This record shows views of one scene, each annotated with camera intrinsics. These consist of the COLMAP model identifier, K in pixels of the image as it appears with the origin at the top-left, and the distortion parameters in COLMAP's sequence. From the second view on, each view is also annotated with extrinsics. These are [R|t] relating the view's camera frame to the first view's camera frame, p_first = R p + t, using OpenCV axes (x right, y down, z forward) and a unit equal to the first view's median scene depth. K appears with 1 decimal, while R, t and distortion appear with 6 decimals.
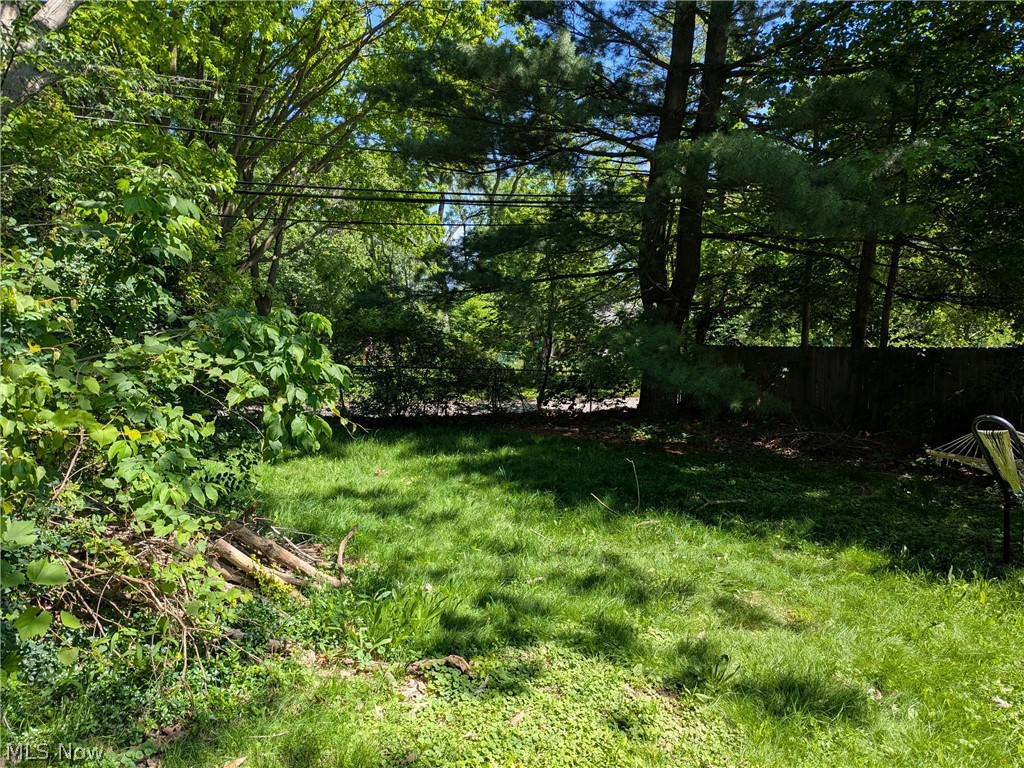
lens RADIAL K [[727.4, 0, 512.0], [0, 727.4, 384.0], [0, 0, 1]] dist [0.001057, 0.000345]
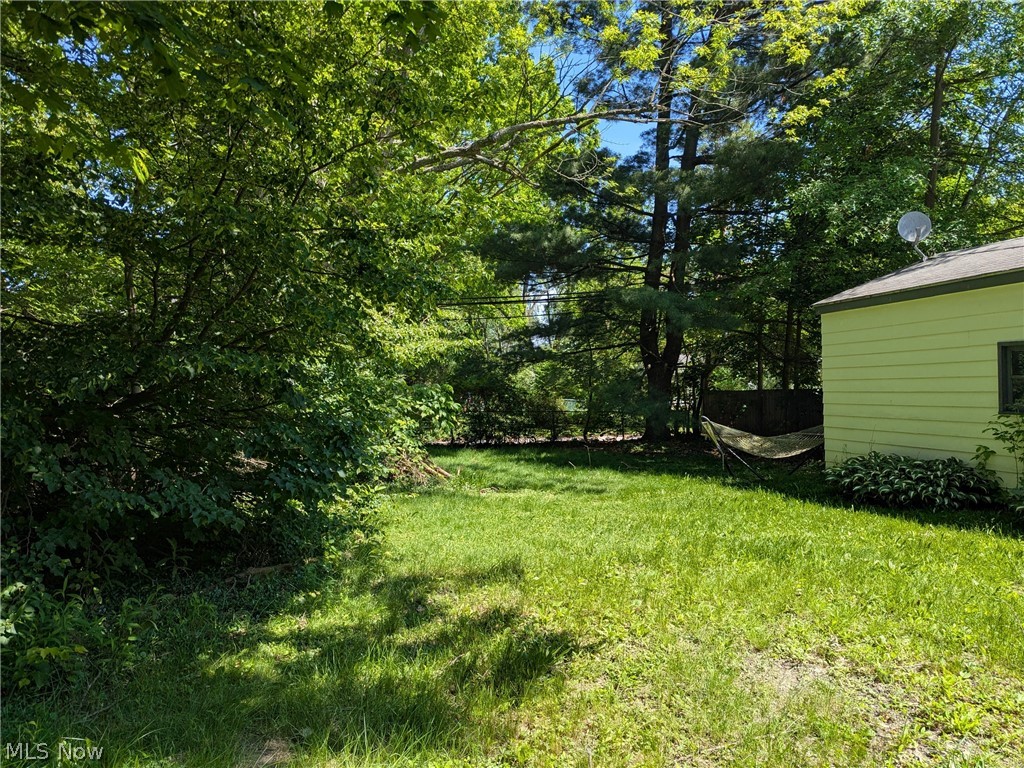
lens RADIAL K [[727.4, 0, 512.0], [0, 727.4, 384.0], [0, 0, 1]] dist [0.001057, 0.000345]
pose [[0.990354, -0.035876, -0.133835, 0.241524], [0.026000, 0.996858, -0.074819, 0.079446], [0.136098, 0.070617, 0.988175, -1.205672]]
